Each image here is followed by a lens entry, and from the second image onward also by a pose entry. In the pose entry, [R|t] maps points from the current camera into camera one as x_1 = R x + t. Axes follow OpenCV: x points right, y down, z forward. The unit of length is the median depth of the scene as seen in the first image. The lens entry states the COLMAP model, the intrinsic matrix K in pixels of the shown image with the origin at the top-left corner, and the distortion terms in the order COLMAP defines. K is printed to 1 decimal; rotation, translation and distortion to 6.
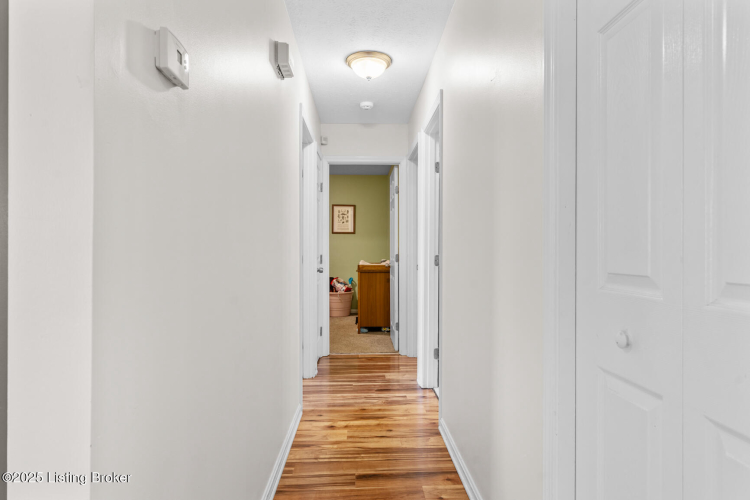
lens RADIAL K [[442.0, 0, 376.5], [0, 442.0, 250.1], [0, 0, 1]] dist [0.008004, 0.000640]
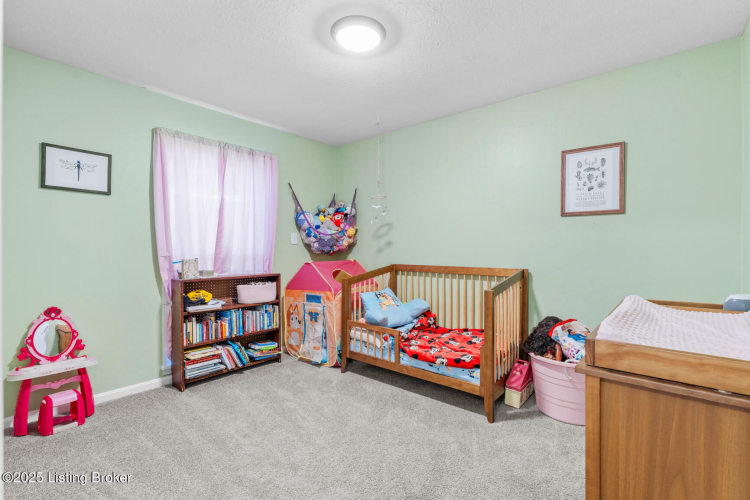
lens RADIAL K [[340.3, 0, 378.9], [0, 340.3, 248.6], [0, 0, 1]] dist [0.003635, 0.000069]
pose [[0.742905, -0.001386, -0.669395, -0.006598], [-0.001662, 0.999991, -0.003914, -0.002684], [0.669395, 0.004020, 0.742896, 0.617815]]
